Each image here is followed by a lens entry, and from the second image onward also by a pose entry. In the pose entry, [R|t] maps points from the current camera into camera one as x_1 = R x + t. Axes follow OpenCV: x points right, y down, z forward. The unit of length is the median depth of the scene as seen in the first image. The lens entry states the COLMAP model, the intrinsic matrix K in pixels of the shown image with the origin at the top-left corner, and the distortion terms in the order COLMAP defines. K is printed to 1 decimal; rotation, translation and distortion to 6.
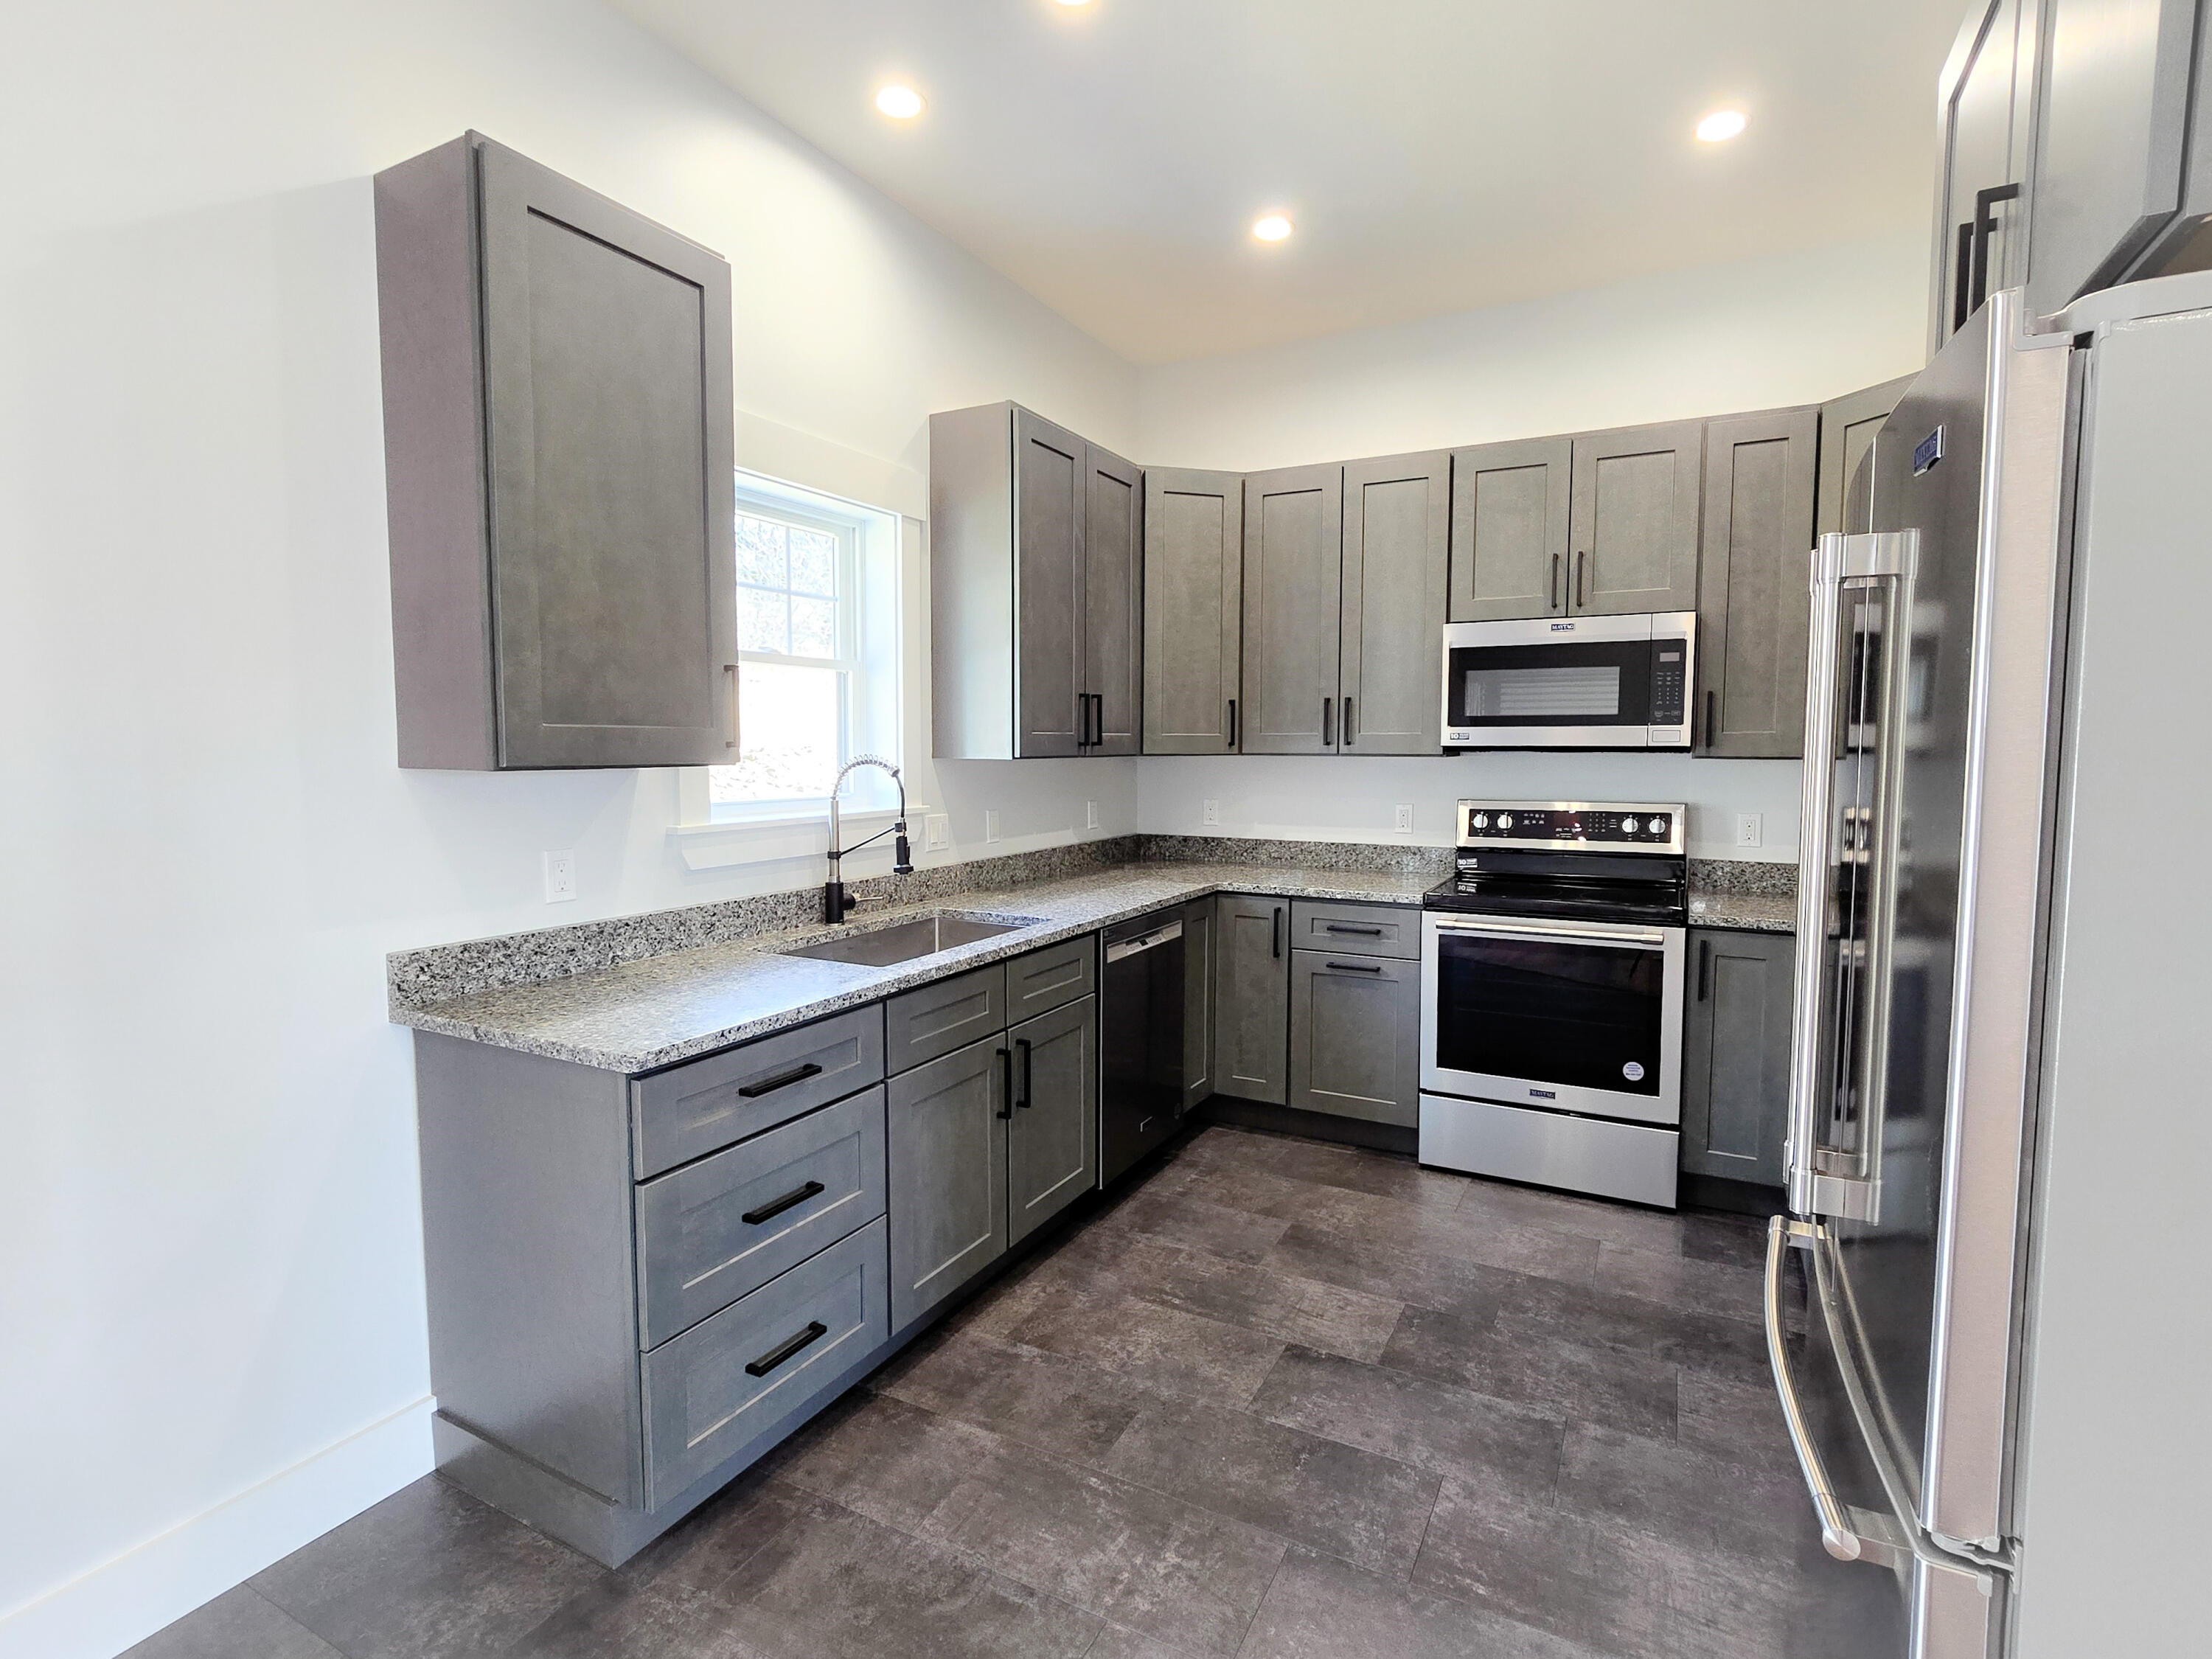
lens RADIAL K [[1074.0, 0, 1116.8], [0, 1074.0, 816.7], [0, 0, 1]] dist [-0.001820, -0.002558]
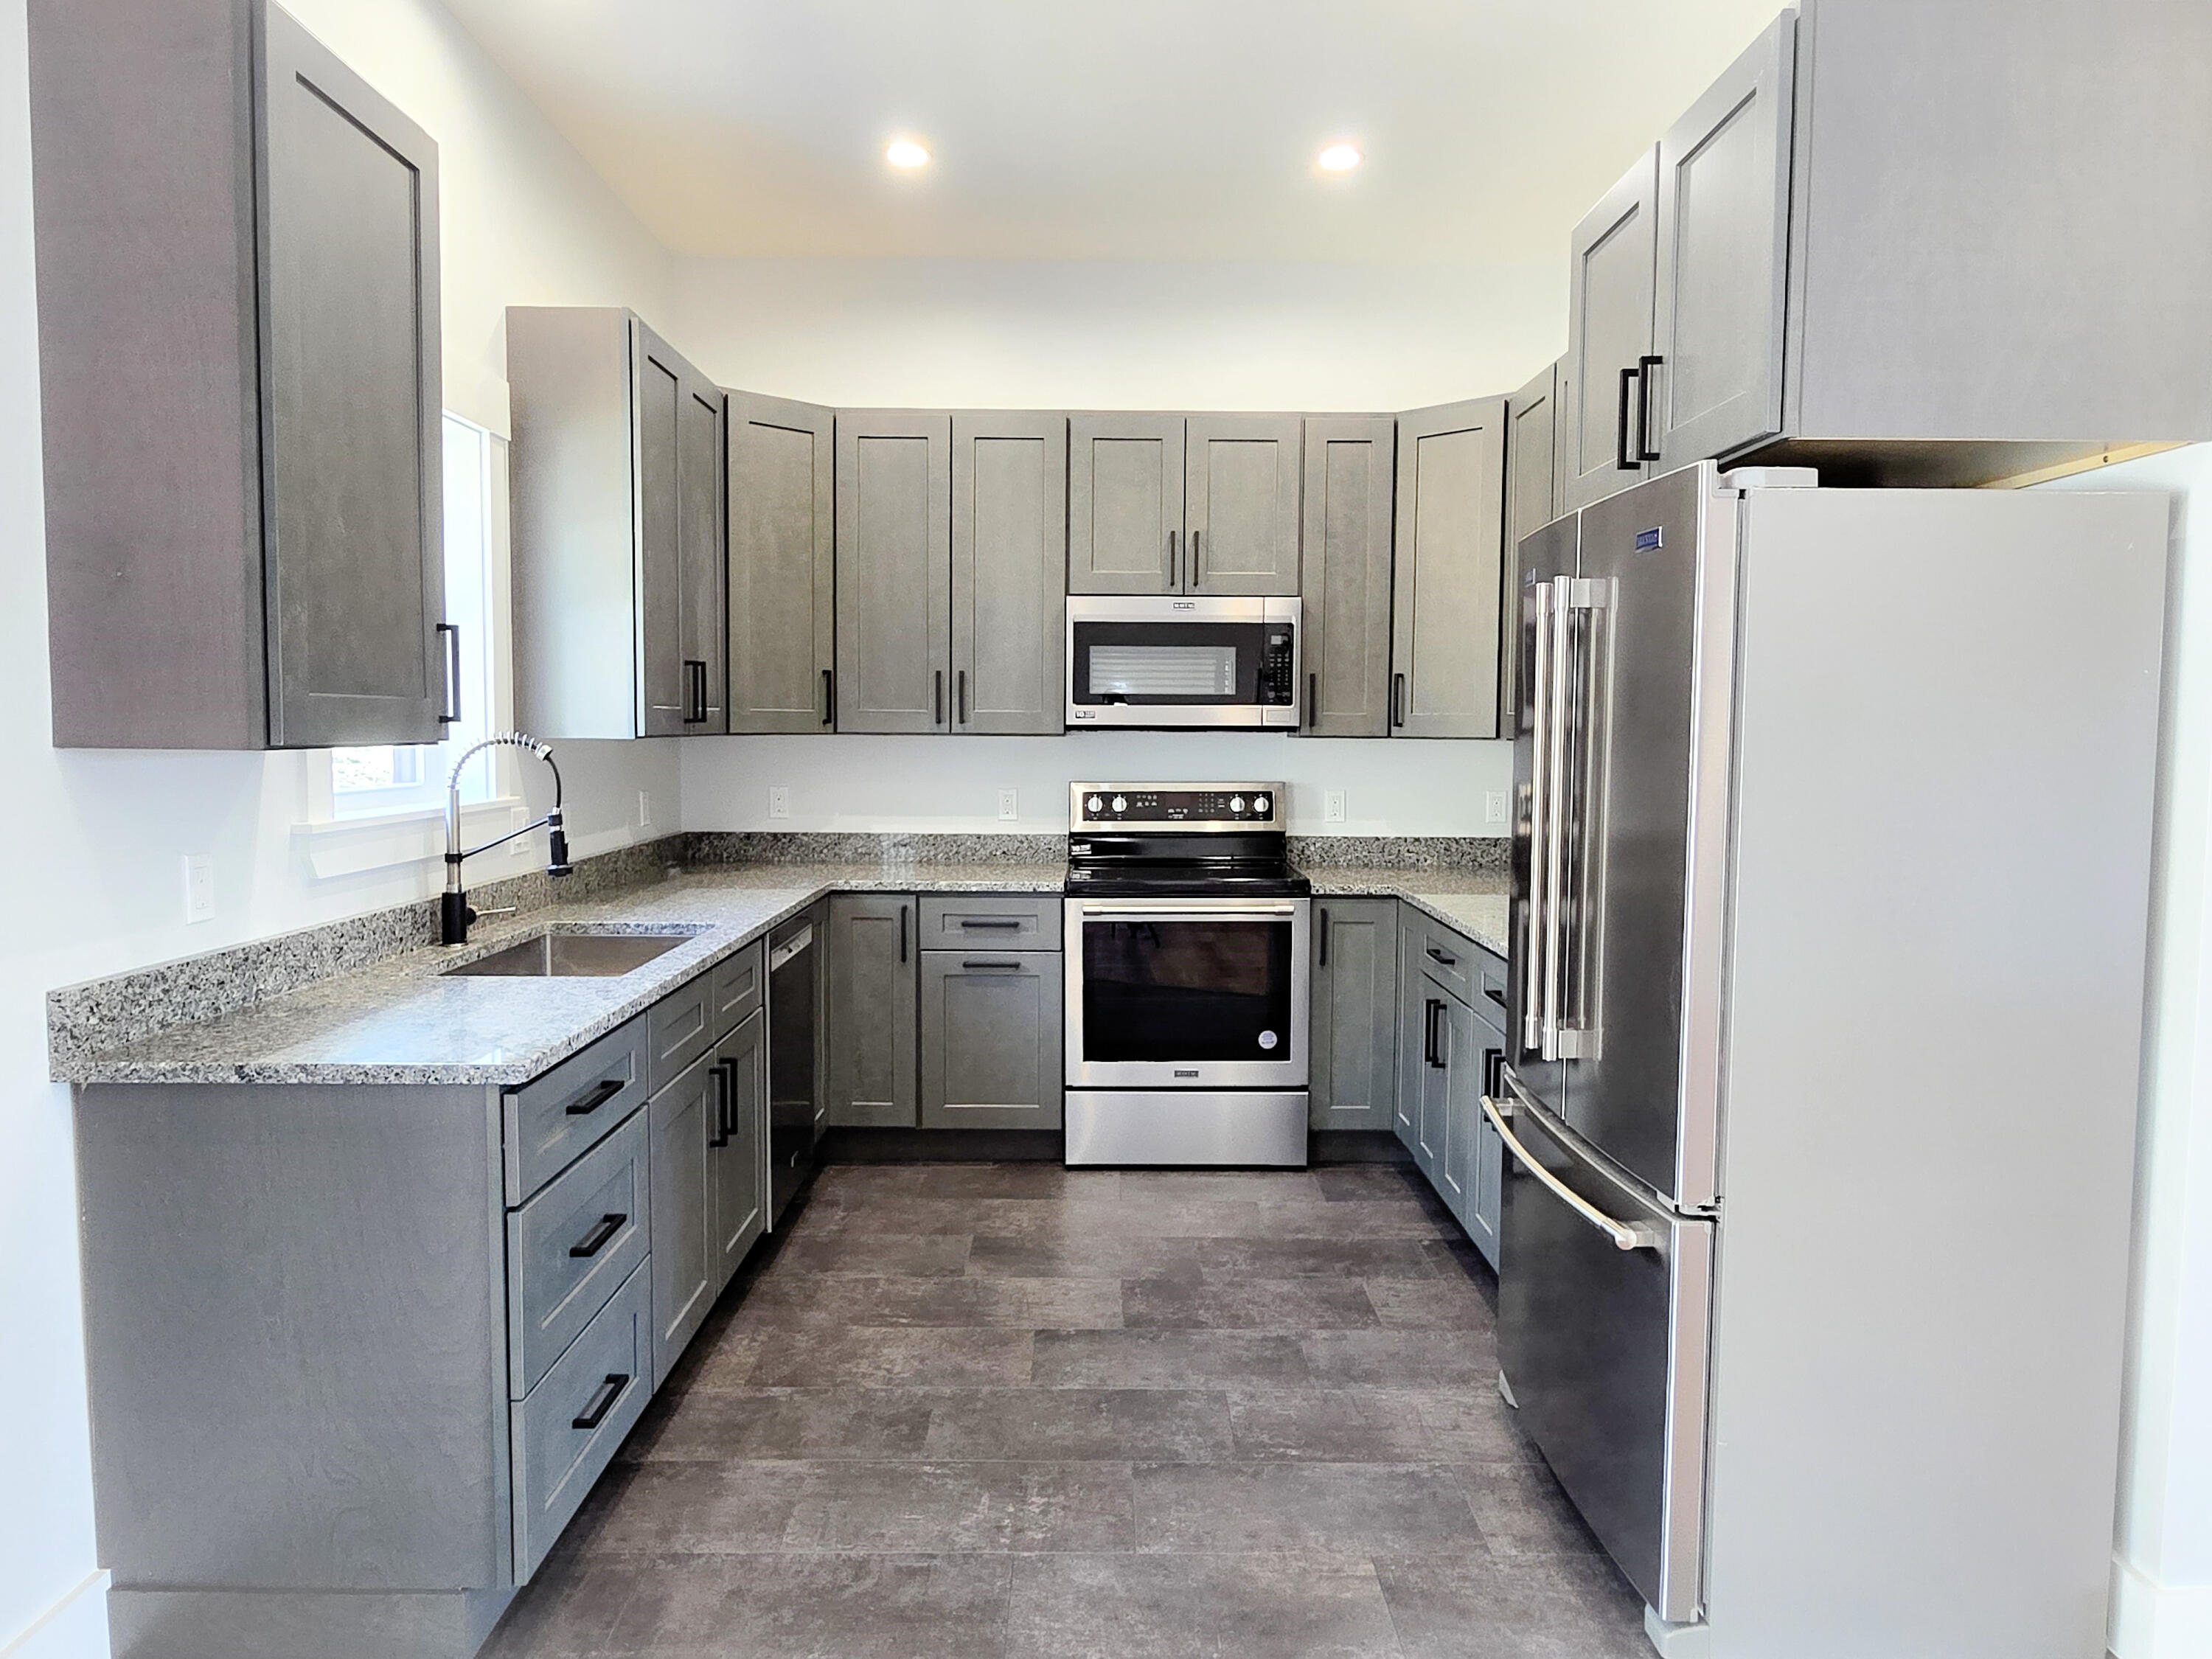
lens RADIAL K [[1451.8, 0, 1104.2], [0, 1451.8, 818.4], [0, 0, 1]] dist [-0.003604, 0.005109]
pose [[0.882200, -0.026605, 0.470123, -0.355355], [0.027407, 0.999611, 0.005140, 0.014236], [-0.470076, 0.008350, 0.882586, -0.186779]]
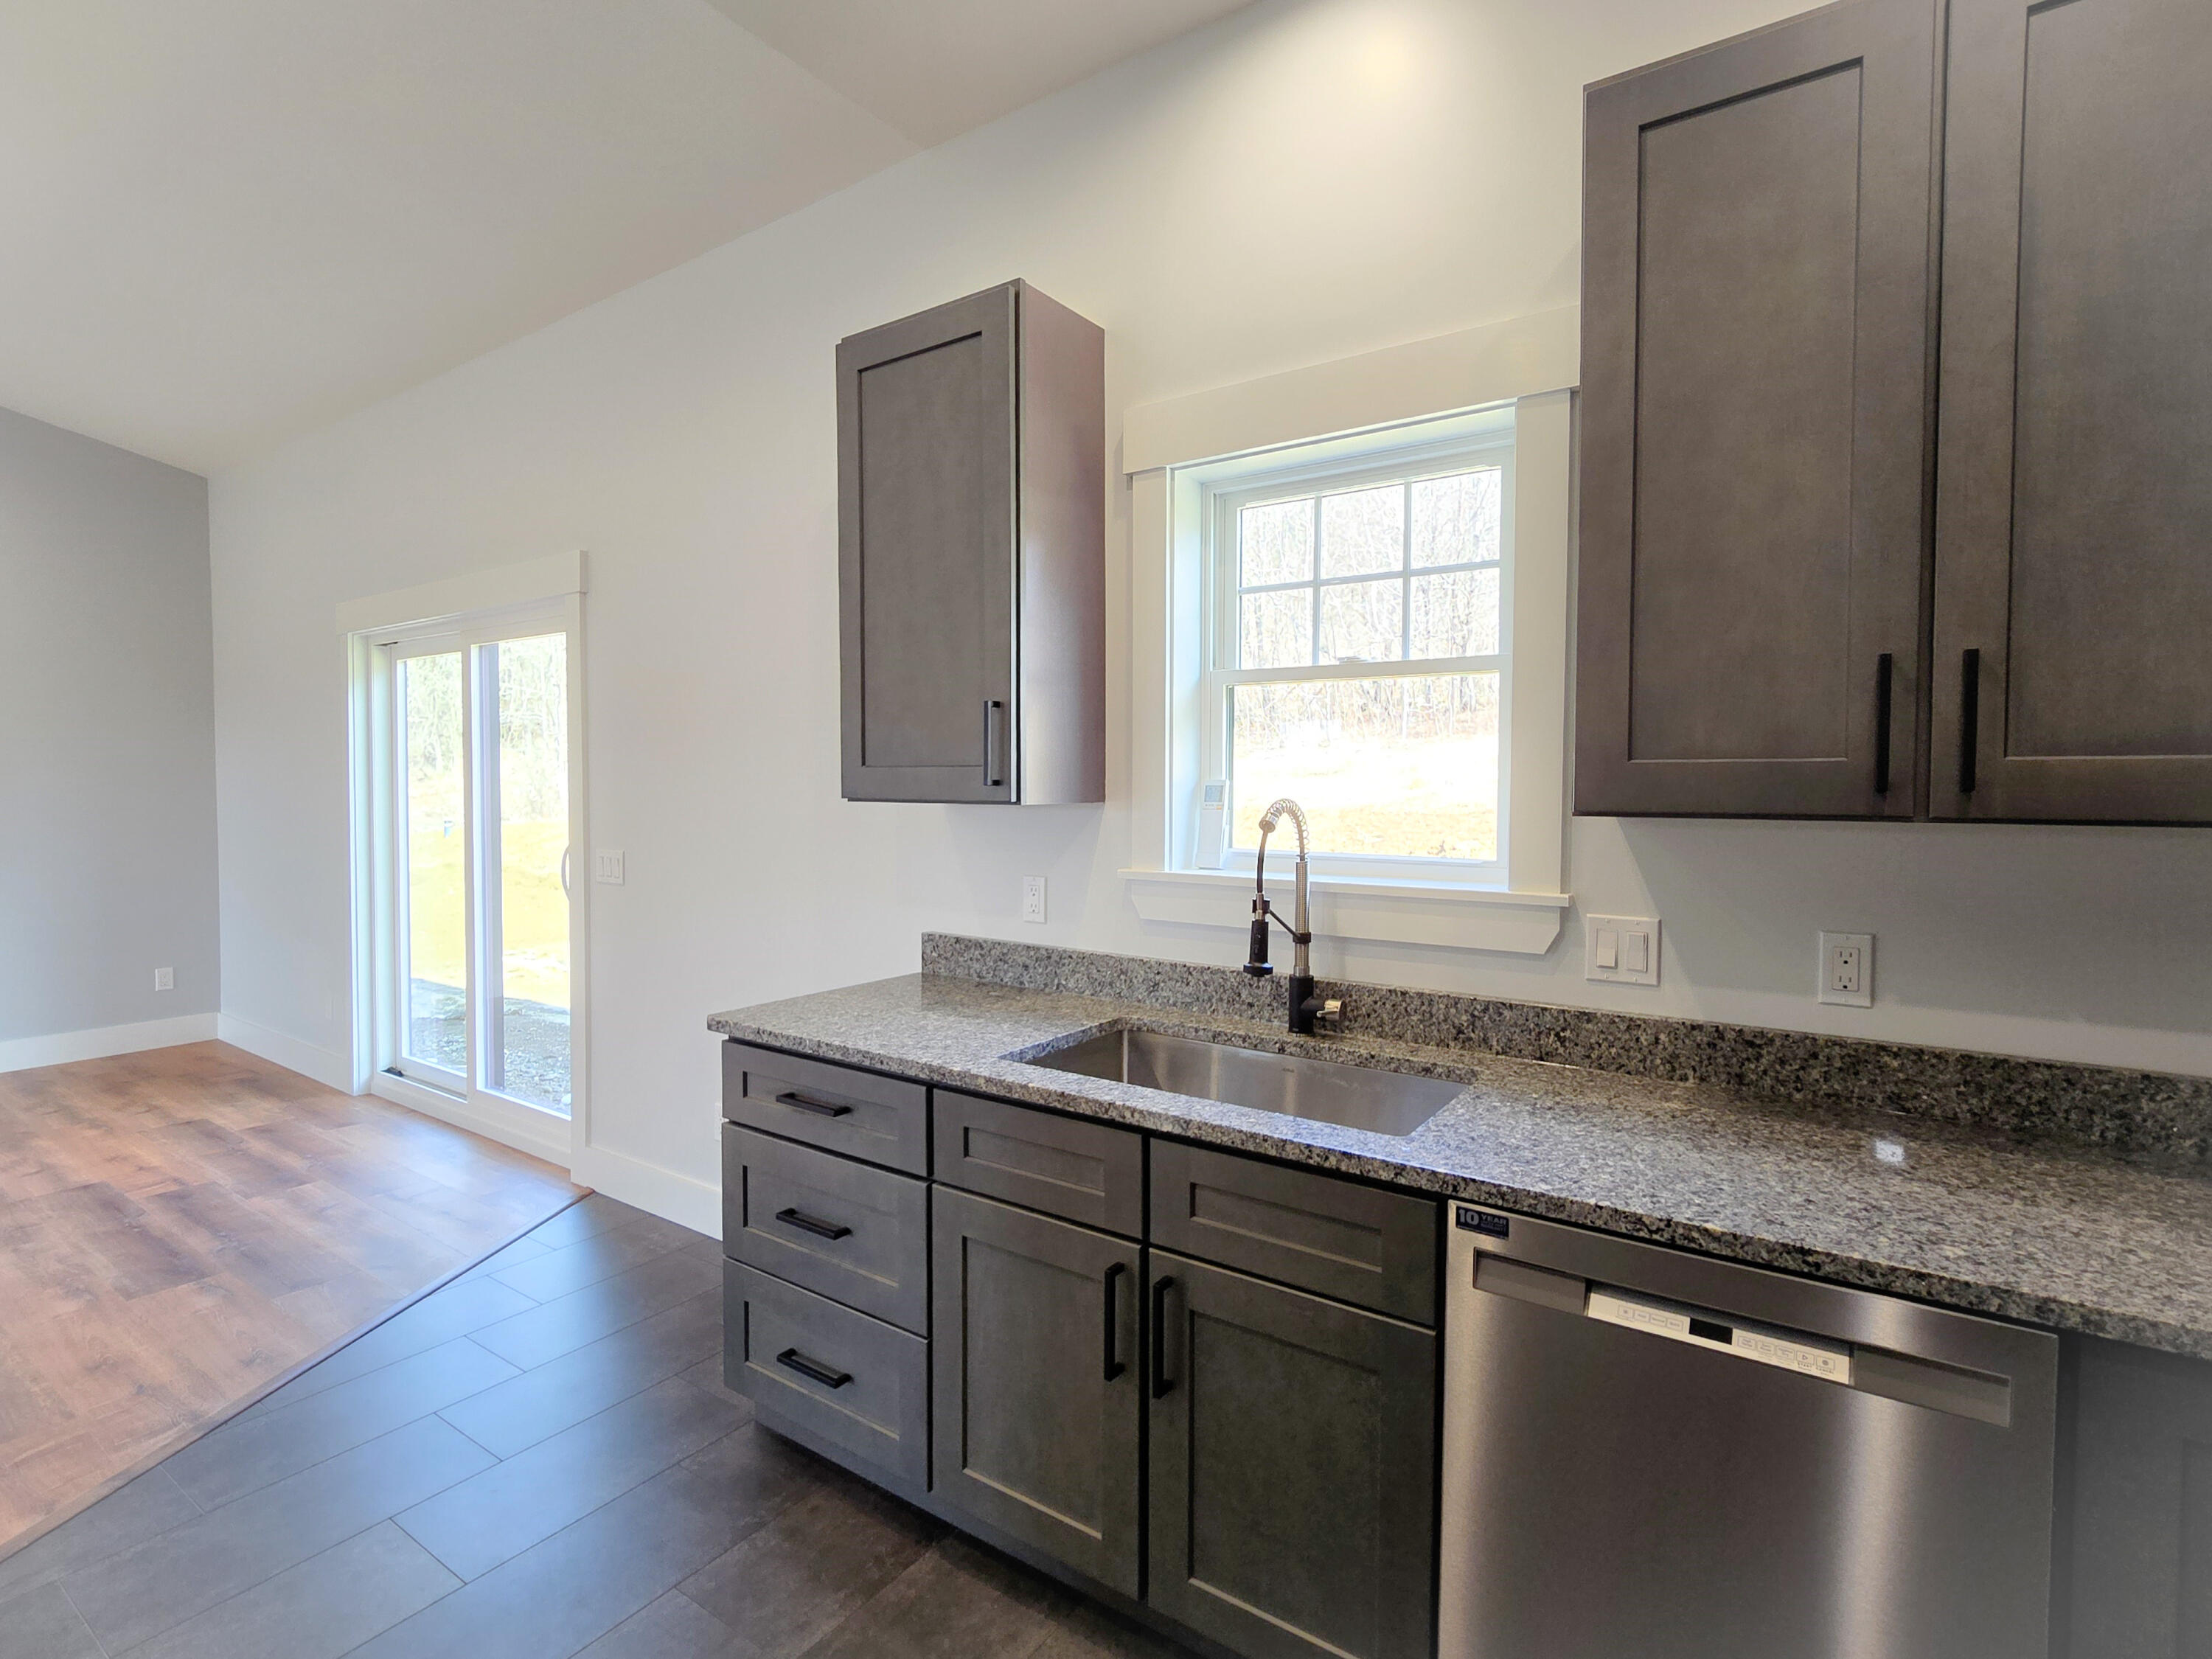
lens RADIAL K [[1074.0, 0, 1108.2], [0, 1074.0, 817.3], [0, 0, 1]] dist [-0.001820, -0.002558]
pose [[-0.123757, 0.031837, -0.991802, 0.480660], [-0.070276, 0.996694, 0.040763, -0.067150], [0.989821, 0.074745, -0.121111, 0.988493]]
